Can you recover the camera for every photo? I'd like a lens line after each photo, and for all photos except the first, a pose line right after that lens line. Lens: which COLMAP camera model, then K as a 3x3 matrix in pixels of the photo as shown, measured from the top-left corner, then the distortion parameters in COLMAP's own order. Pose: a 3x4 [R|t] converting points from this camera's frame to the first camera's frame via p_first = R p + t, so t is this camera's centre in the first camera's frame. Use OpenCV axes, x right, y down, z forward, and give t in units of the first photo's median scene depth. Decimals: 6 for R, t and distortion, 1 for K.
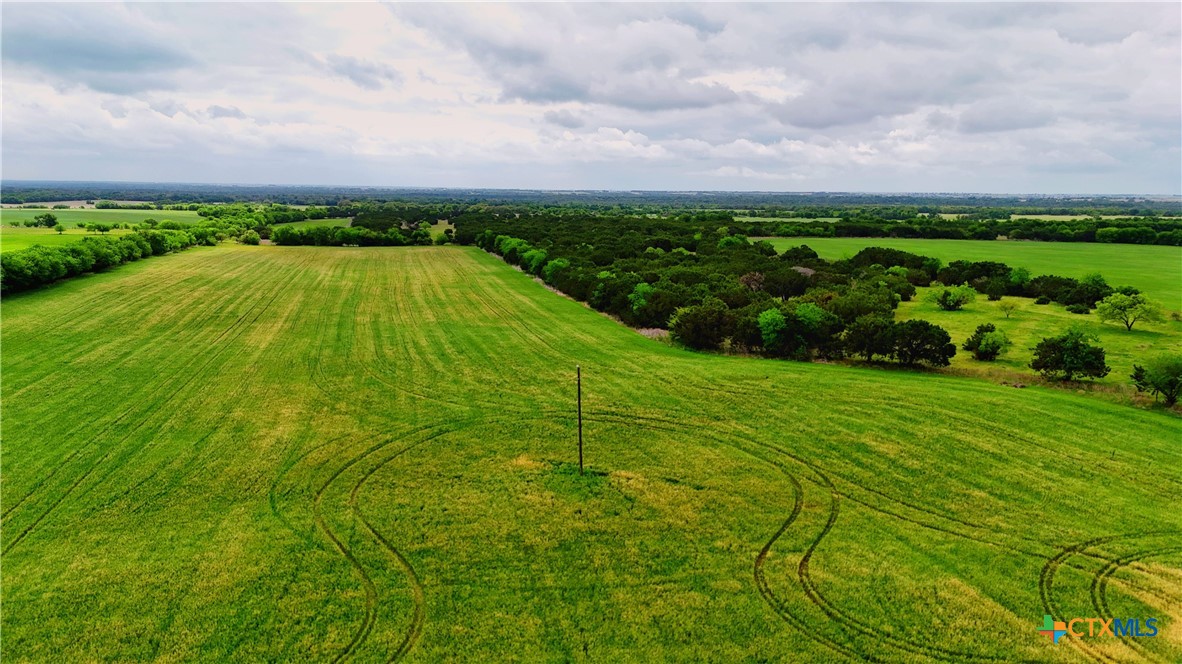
lens RADIAL K [[848.0, 0, 593.8], [0, 848.0, 329.8], [0, 0, 1]] dist [0.022768, -0.031216]
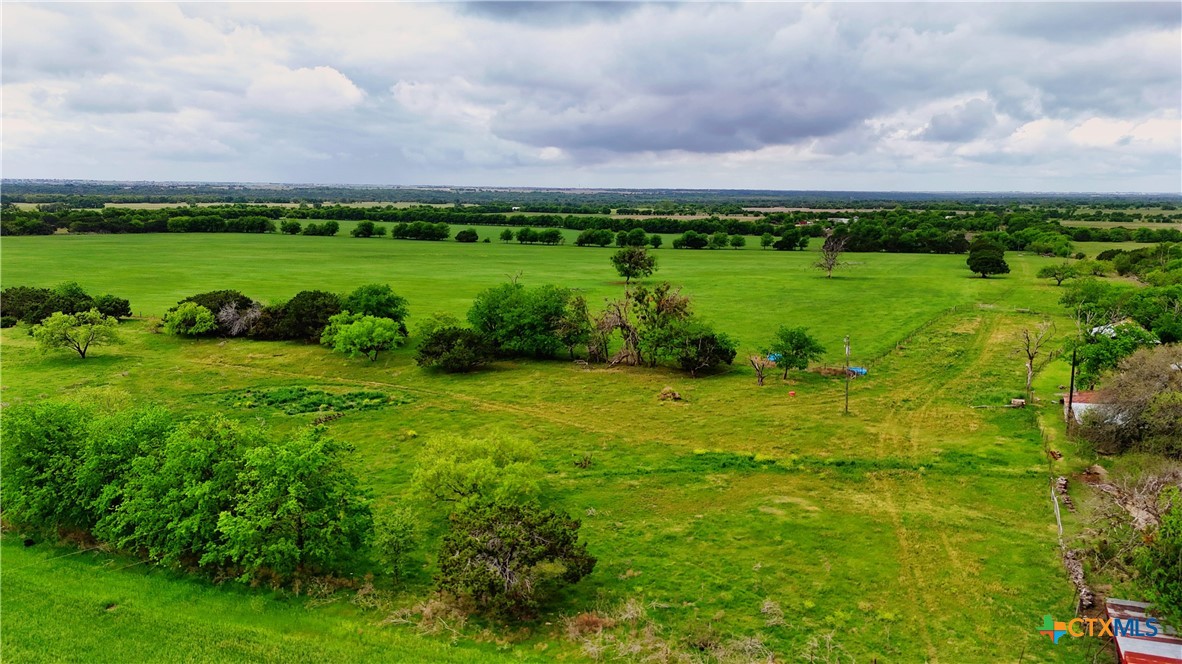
lens RADIAL K [[798.0, 0, 578.3], [0, 798.0, 323.4], [0, 0, 1]] dist [0.016507, -0.019550]
pose [[0.605736, -0.133713, 0.784350, 0.112170], [0.119893, 0.989862, 0.076157, -0.010836], [-0.786581, 0.047907, 0.615626, 0.063796]]
